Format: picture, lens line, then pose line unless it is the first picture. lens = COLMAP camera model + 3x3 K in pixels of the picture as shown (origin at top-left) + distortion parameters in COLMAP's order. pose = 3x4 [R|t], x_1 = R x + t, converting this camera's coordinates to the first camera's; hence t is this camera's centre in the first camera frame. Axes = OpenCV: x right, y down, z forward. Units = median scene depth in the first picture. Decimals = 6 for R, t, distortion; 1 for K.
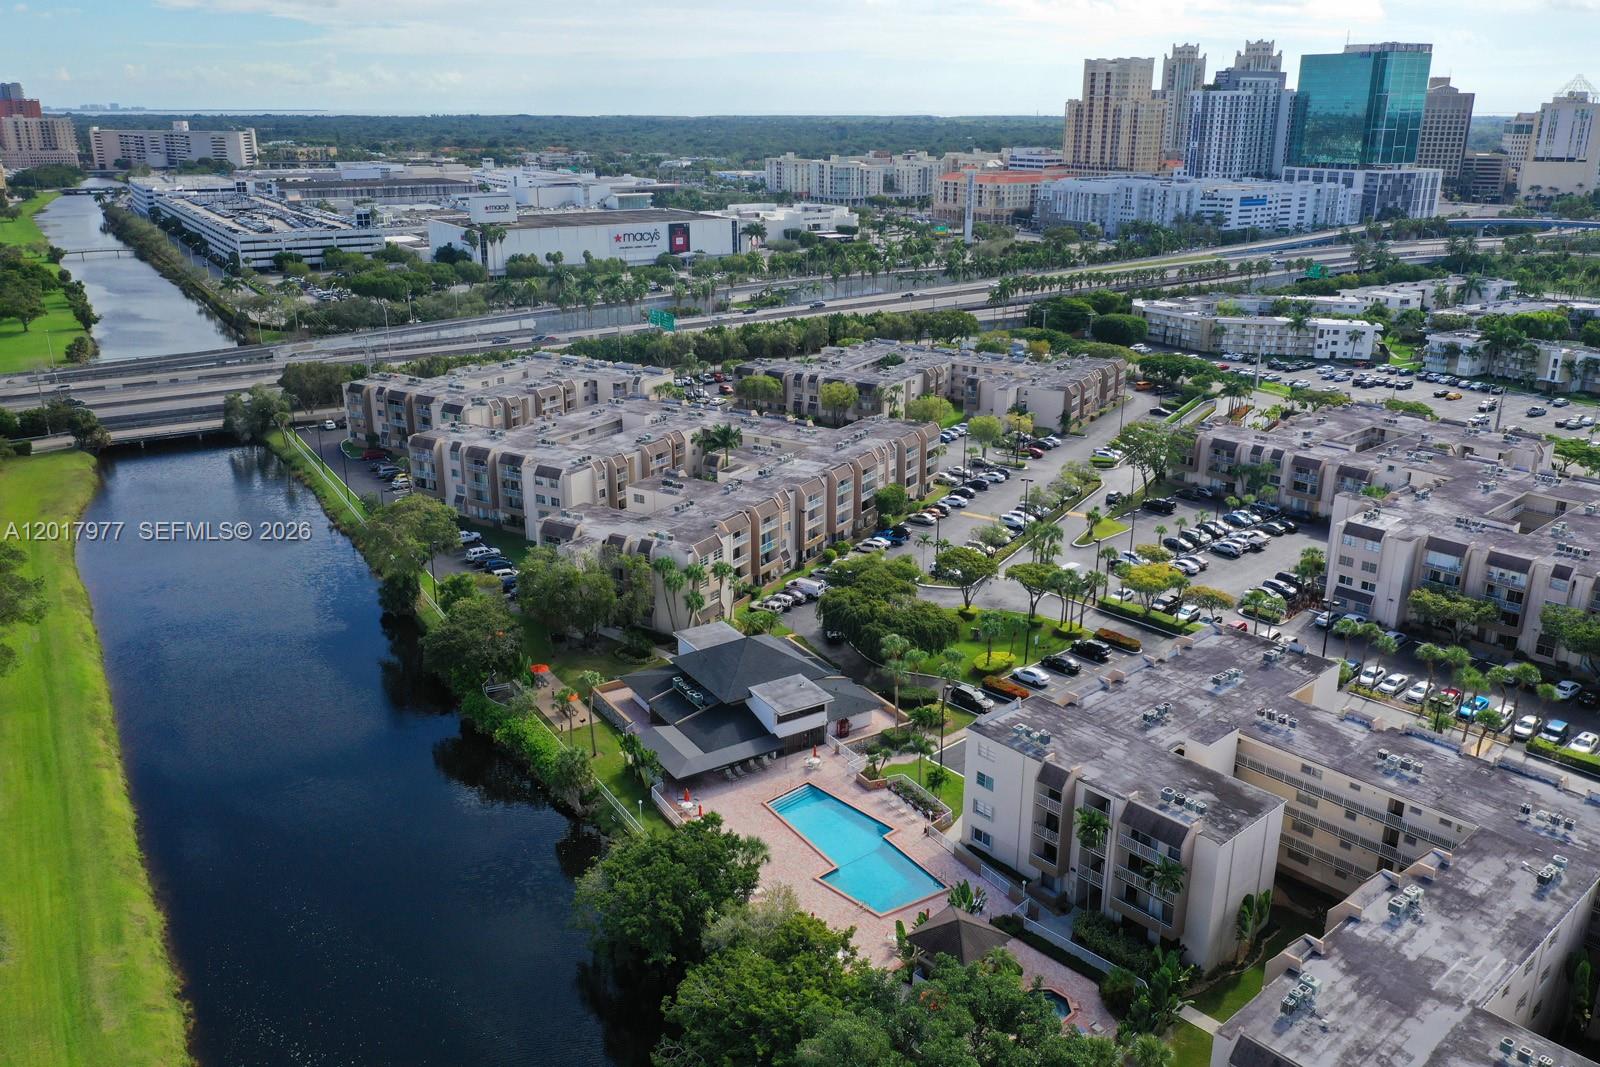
lens RADIAL K [[1239.7, 0, 797.1], [0, 1239.7, 534.8], [0, 0, 1]] dist [-0.008587, -0.005281]
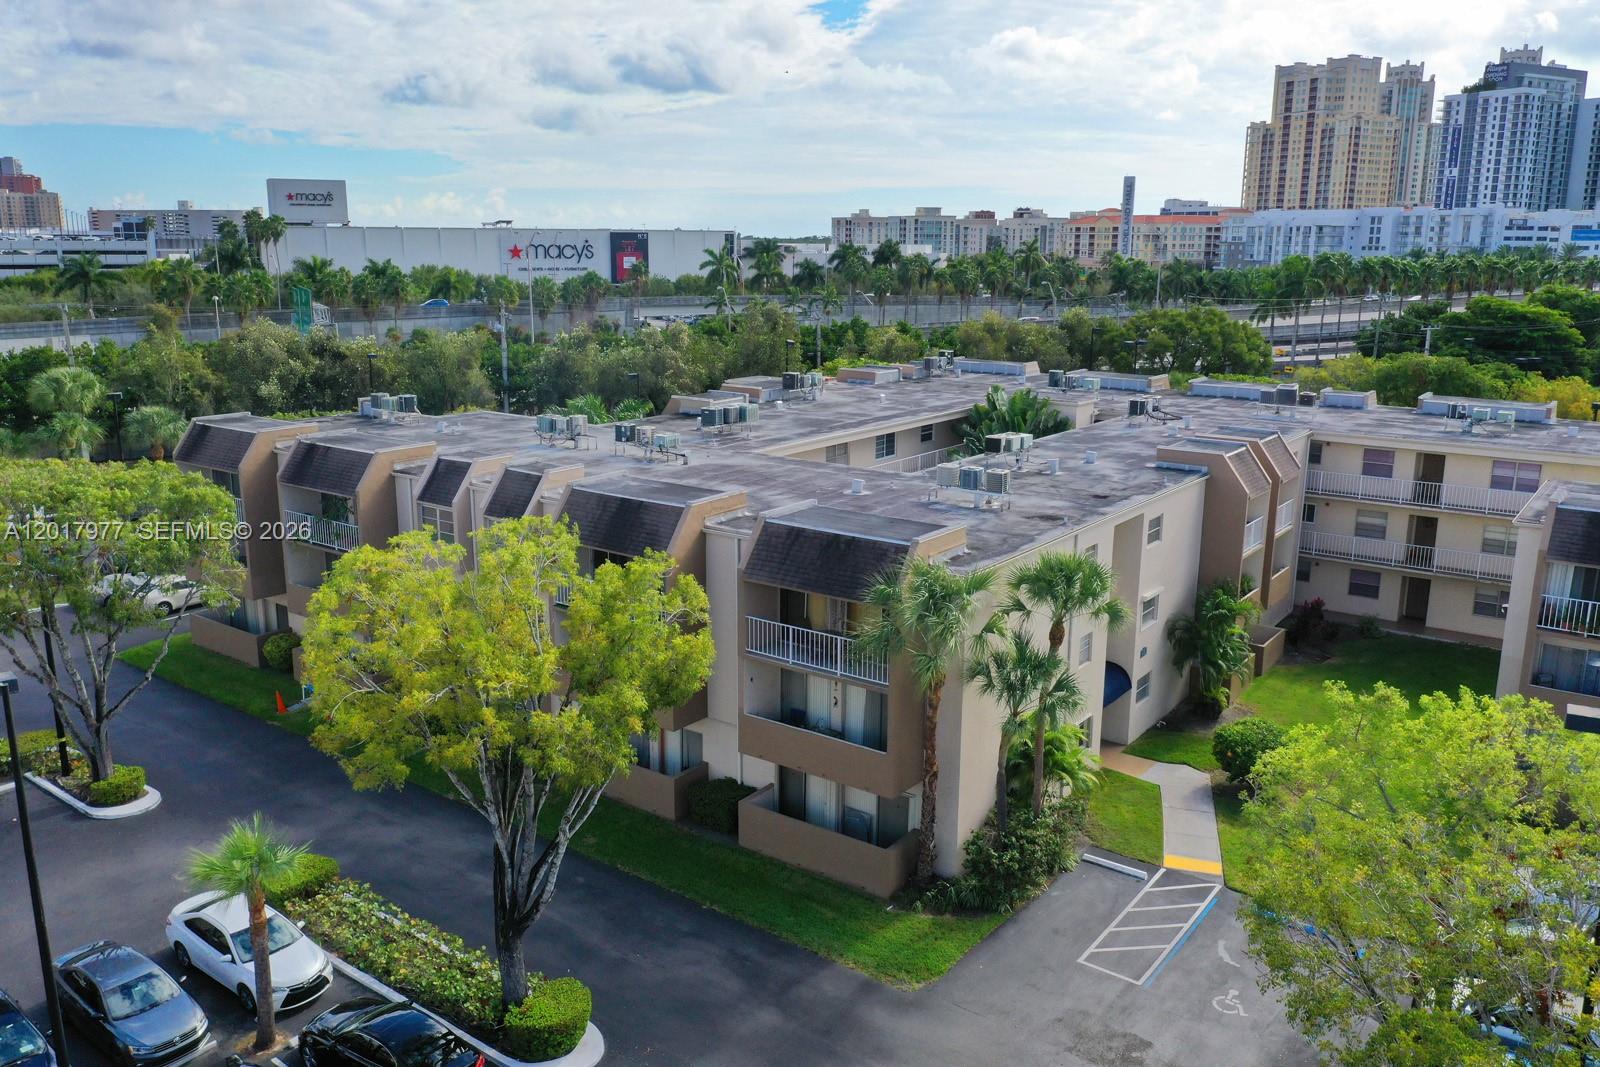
lens RADIAL K [[1239.7, 0, 801.0], [0, 1239.7, 530.7], [0, 0, 1]] dist [-0.008587, -0.005281]
pose [[0.996753, 0.023075, -0.077137, 0.022699], [-0.030954, 0.994244, -0.102566, -0.039303], [0.074327, 0.104620, 0.991731, 0.313272]]
